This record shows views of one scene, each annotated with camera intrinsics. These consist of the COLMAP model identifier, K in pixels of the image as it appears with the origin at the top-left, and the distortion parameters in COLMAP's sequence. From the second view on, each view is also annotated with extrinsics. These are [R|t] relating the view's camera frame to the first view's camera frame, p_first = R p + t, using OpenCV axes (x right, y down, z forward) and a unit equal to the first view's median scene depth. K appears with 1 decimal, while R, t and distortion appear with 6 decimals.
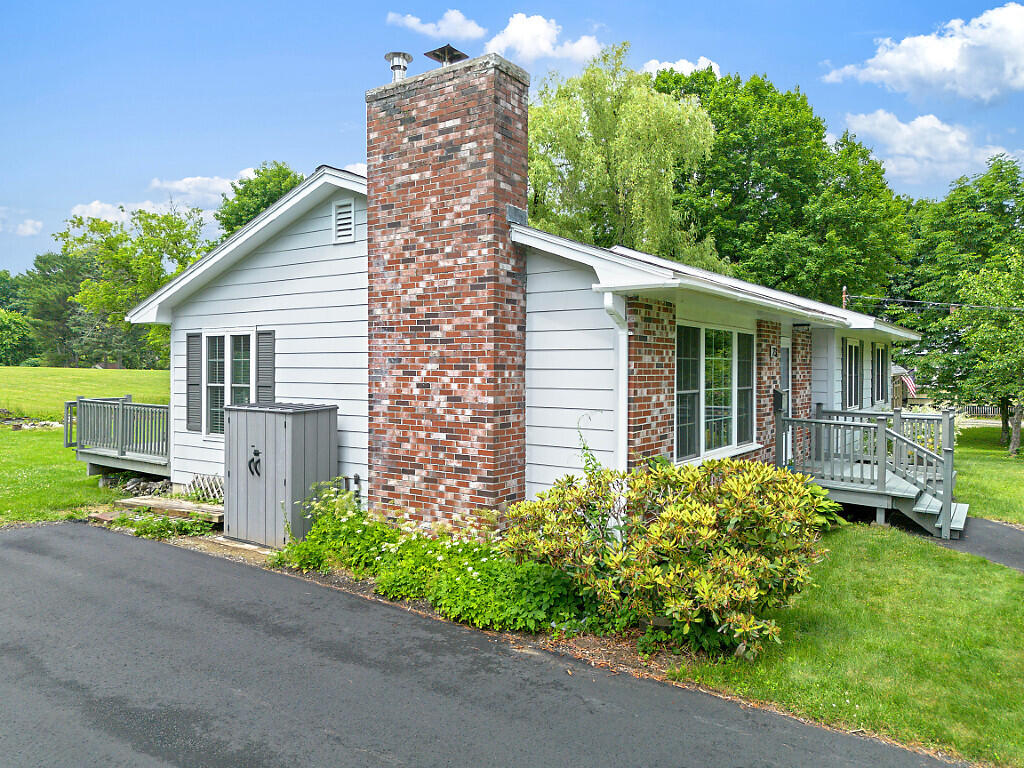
lens RADIAL K [[733.4, 0, 512.0], [0, 733.4, 384.0], [0, 0, 1]] dist [-0.000589, -0.000161]
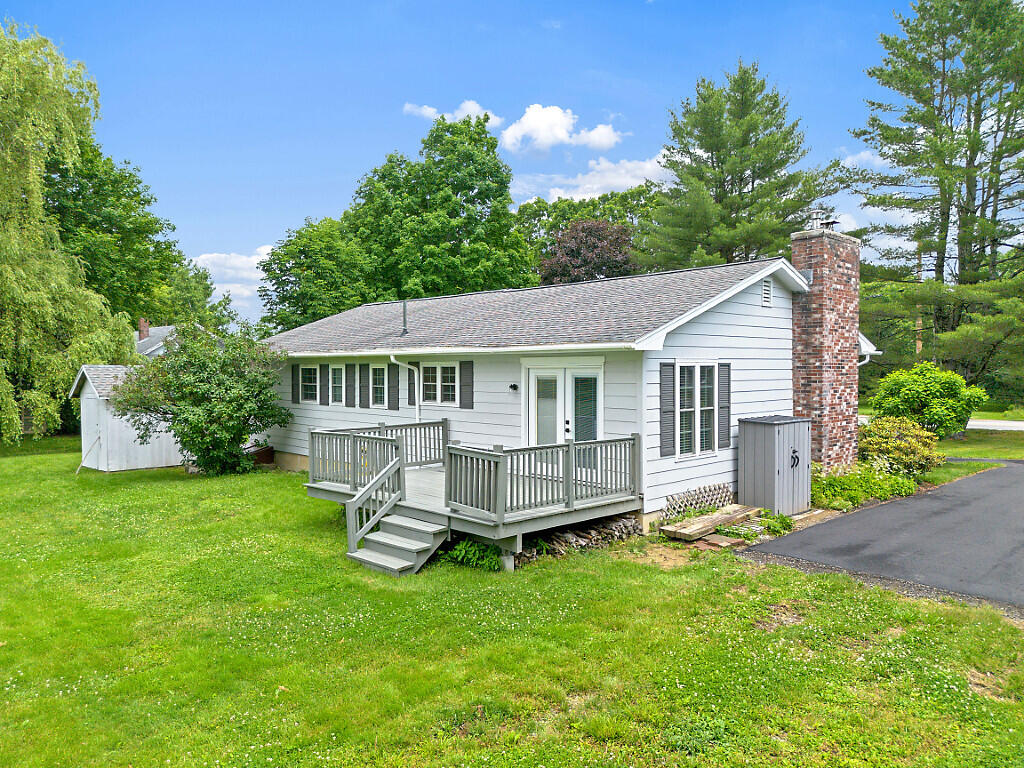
lens RADIAL K [[733.4, 0, 512.0], [0, 733.4, 384.0], [0, 0, 1]] dist [-0.000589, -0.000161]
pose [[0.214964, -0.022372, 0.976366, -1.607466], [0.028914, 0.999445, 0.016535, -0.066384], [-0.976194, 0.024677, 0.215491, 1.061098]]
